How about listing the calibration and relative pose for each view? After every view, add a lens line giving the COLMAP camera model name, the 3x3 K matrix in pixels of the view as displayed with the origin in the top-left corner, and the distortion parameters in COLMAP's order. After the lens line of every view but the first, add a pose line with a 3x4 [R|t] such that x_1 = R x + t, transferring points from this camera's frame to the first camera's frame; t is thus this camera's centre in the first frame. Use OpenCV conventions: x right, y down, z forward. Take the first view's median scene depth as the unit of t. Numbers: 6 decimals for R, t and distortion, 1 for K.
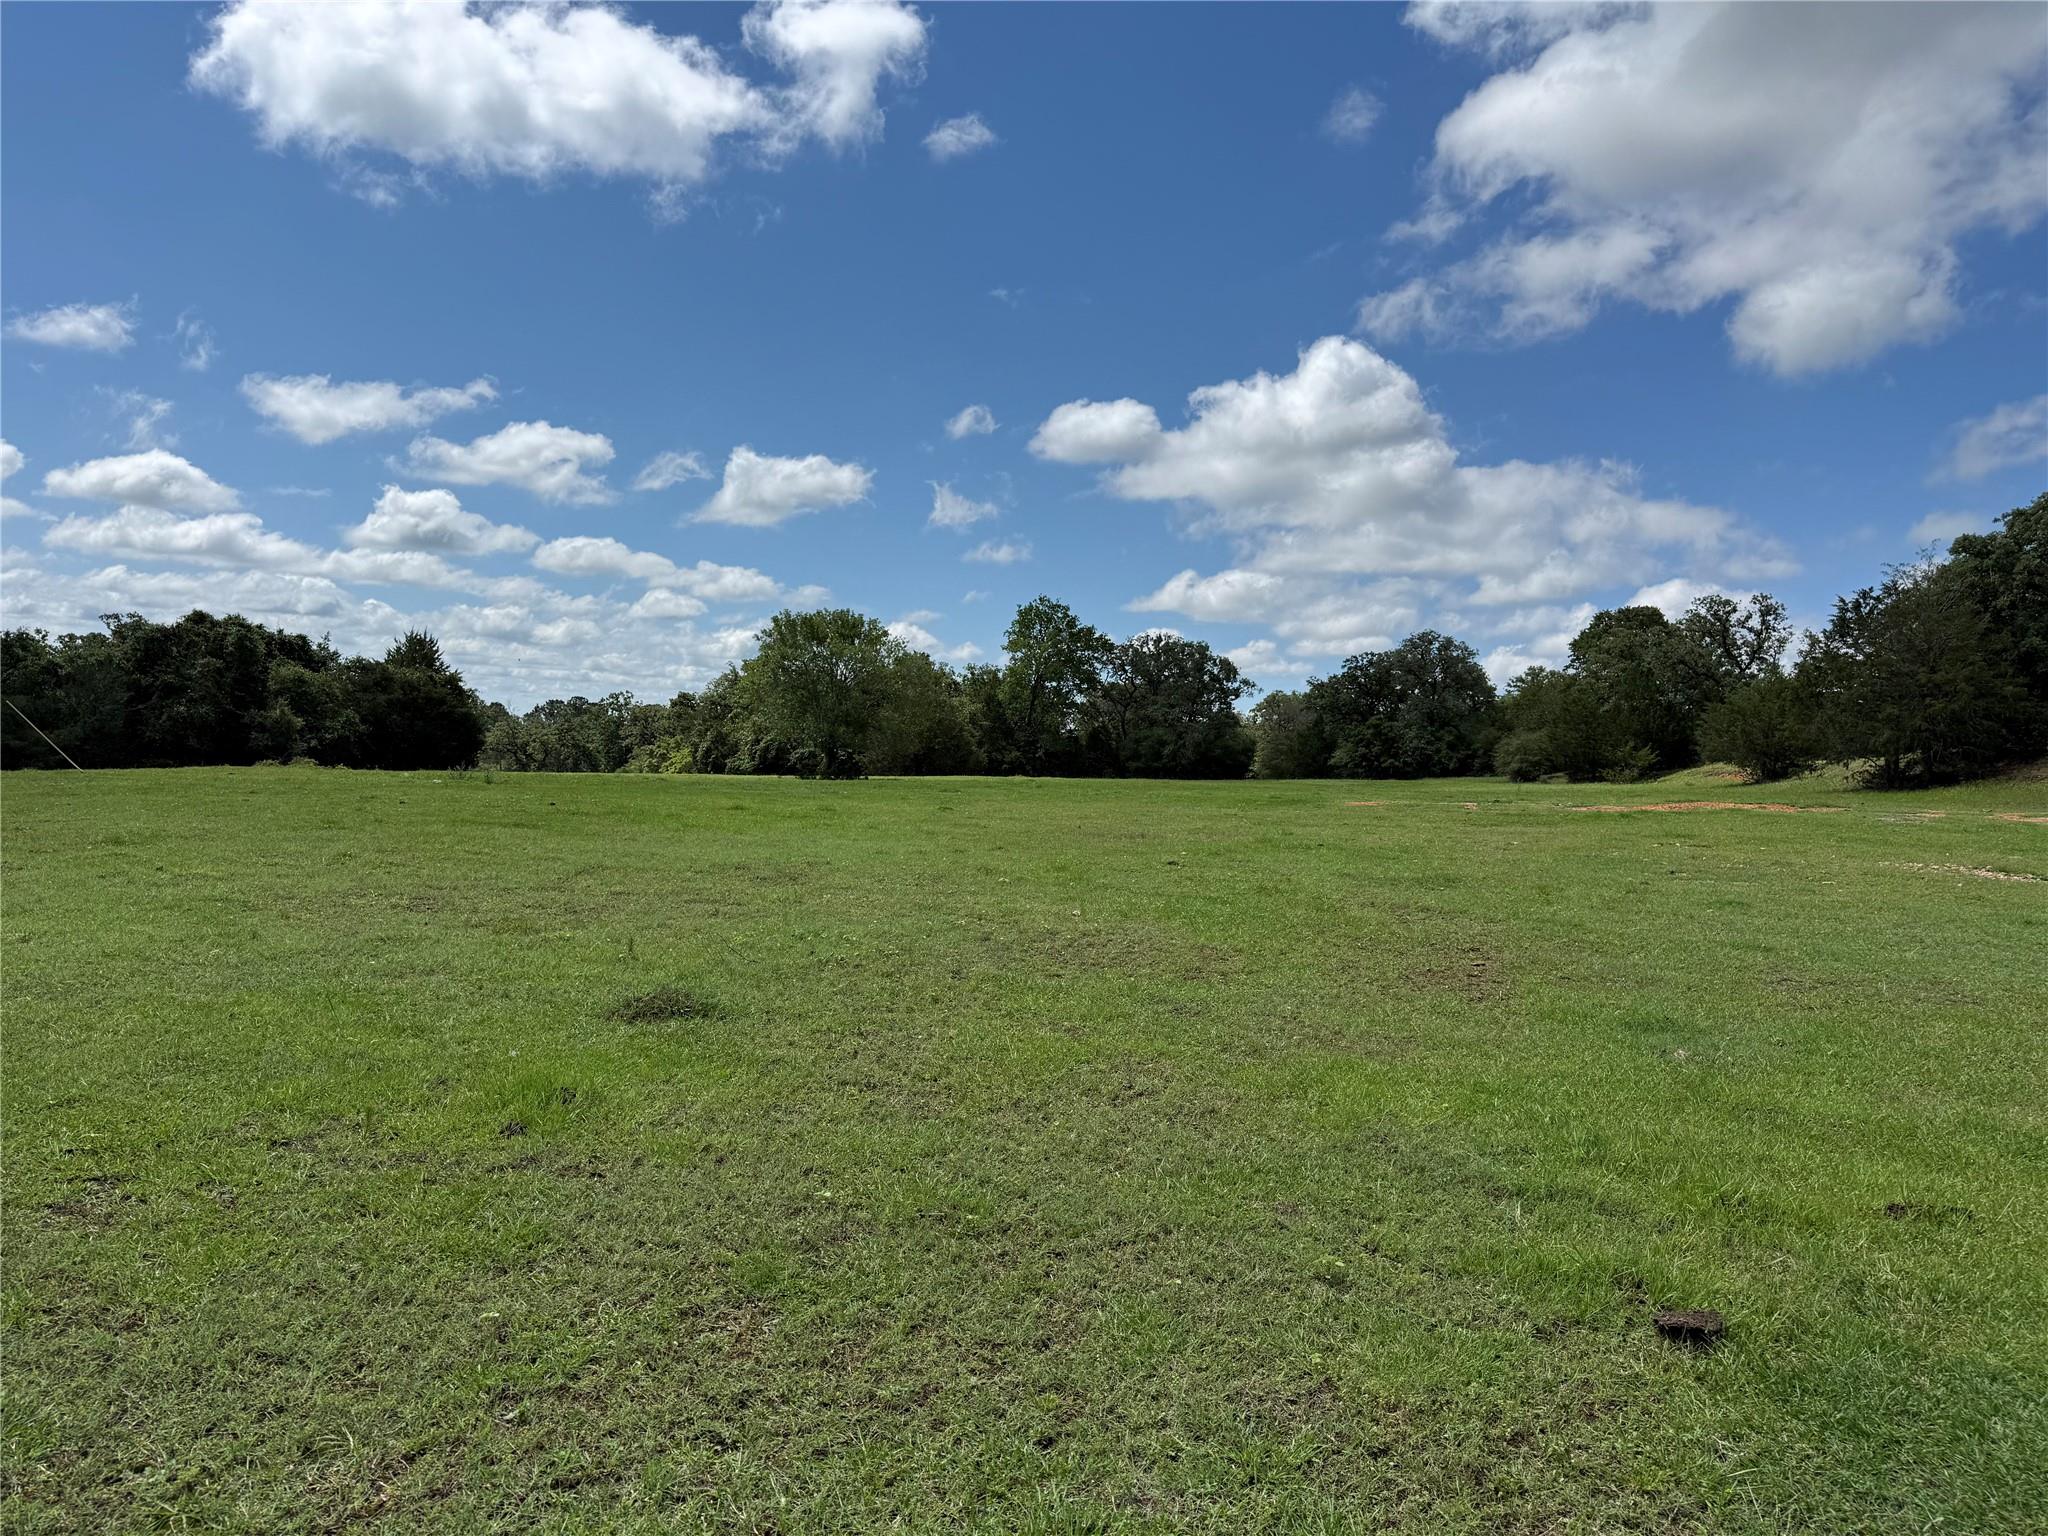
lens RADIAL K [[1456.9, 0, 1027.1], [0, 1456.9, 764.7], [0, 0, 1]] dist [-0.004912, -0.000853]
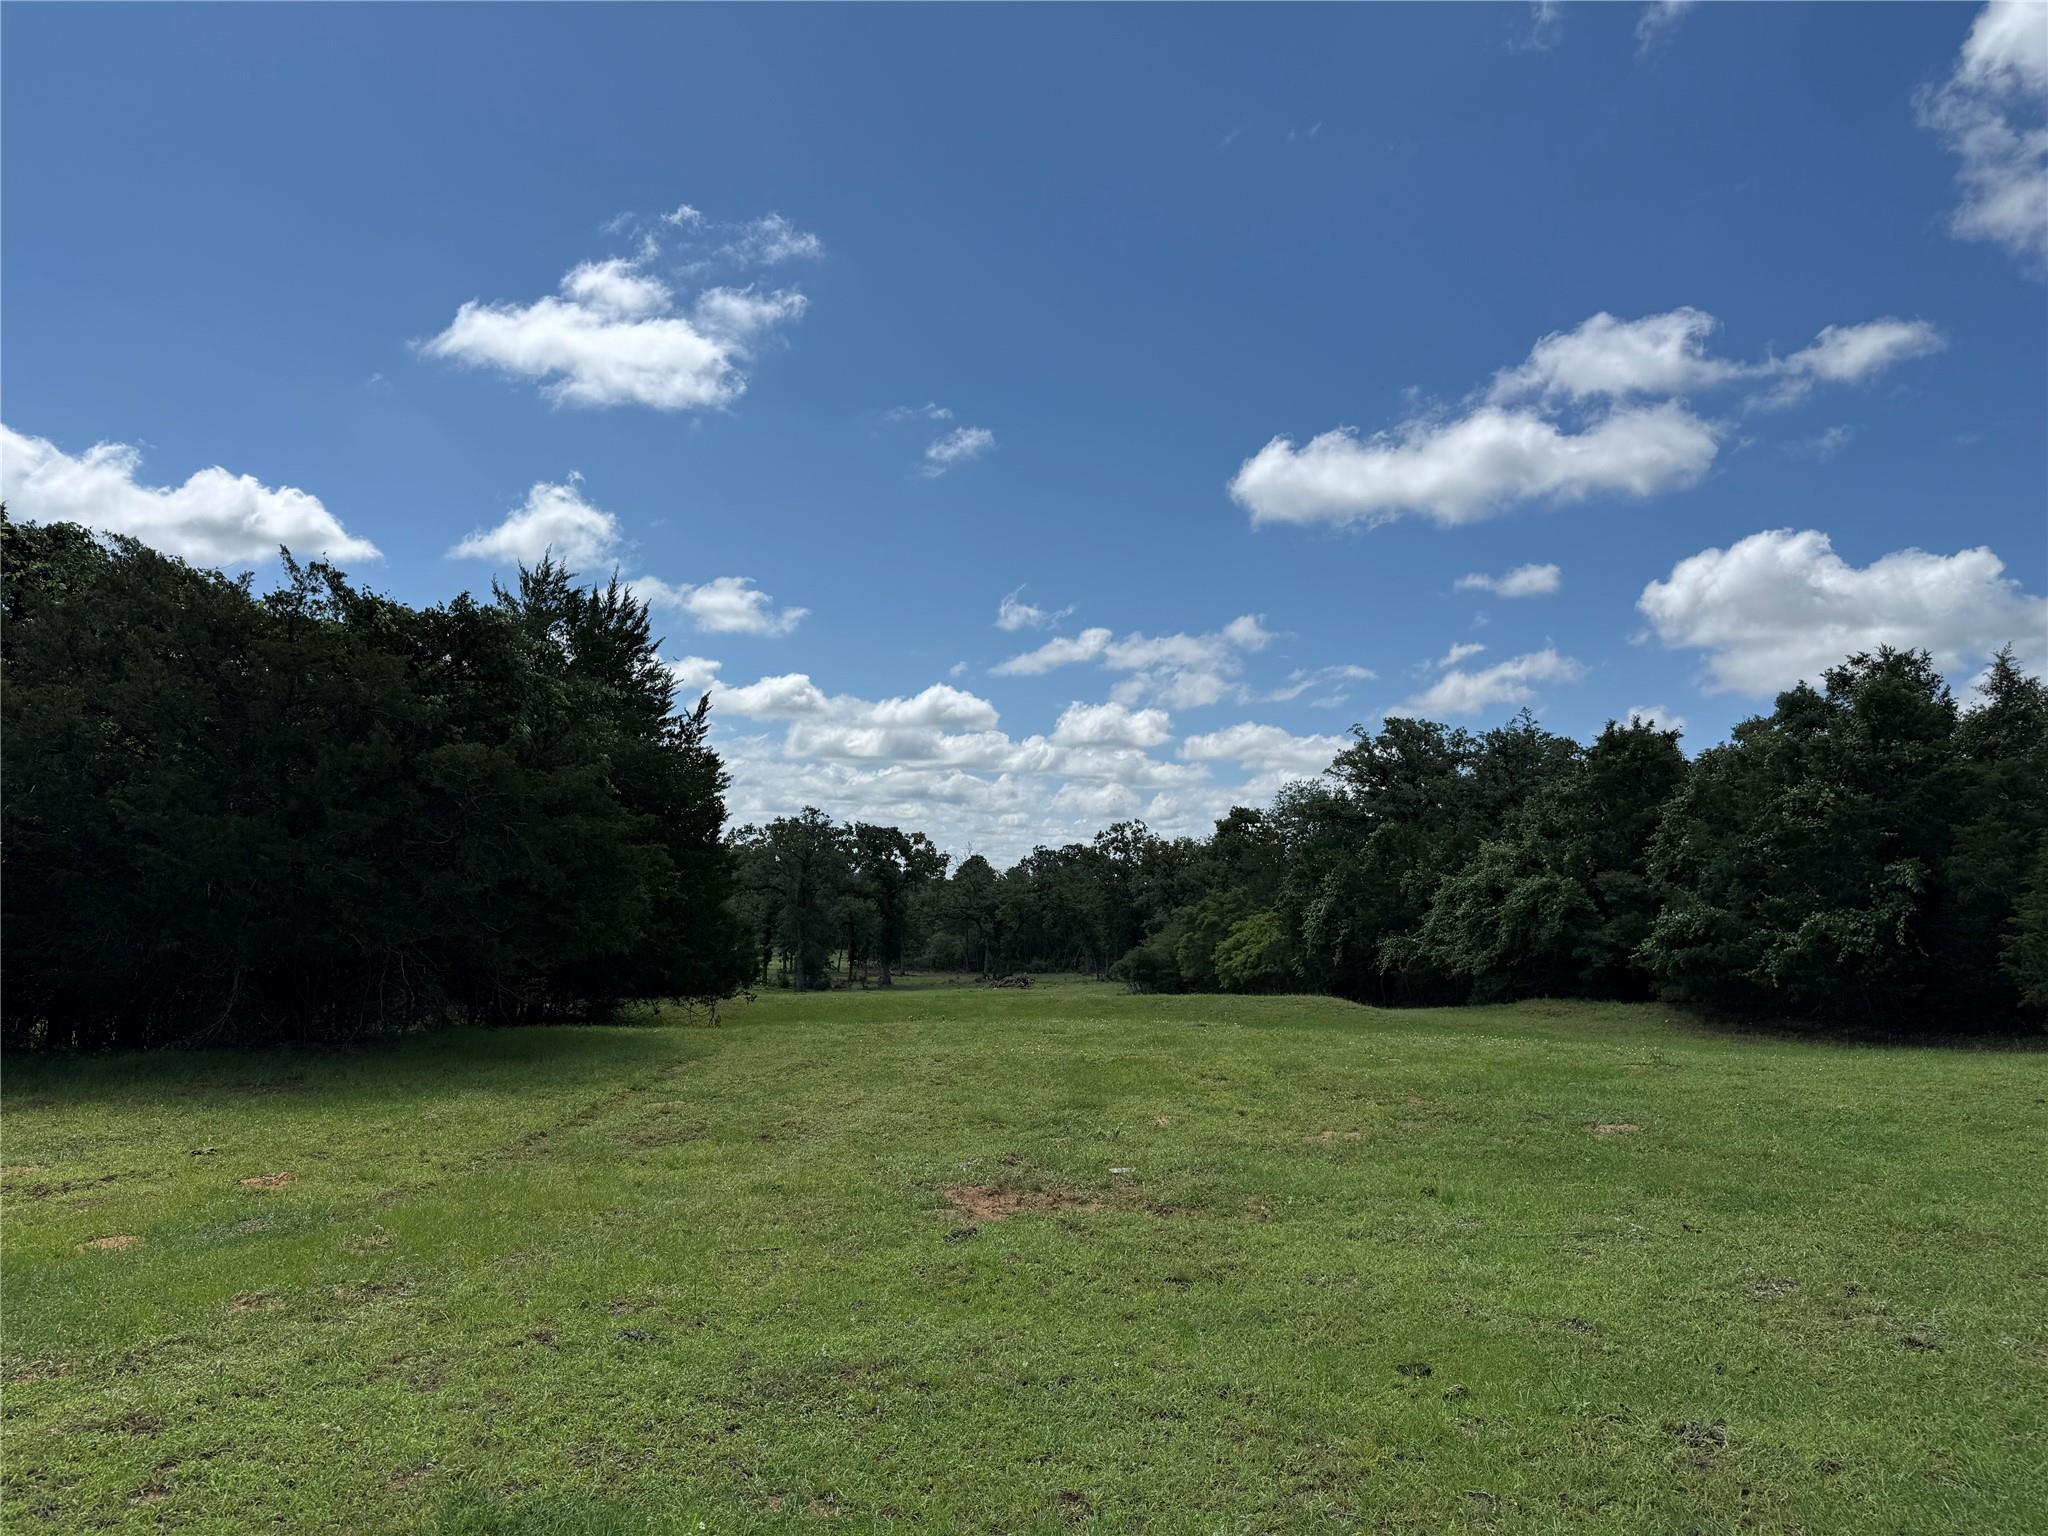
lens RADIAL K [[1456.9, 0, 1026.5], [0, 1456.9, 768.0], [0, 0, 1]] dist [-0.004912, -0.000853]
pose [[0.943309, -0.052106, -0.327800, -0.124413], [0.018093, 0.994205, -0.105969, -0.007768], [0.331422, 0.094031, 0.938785, 0.434220]]
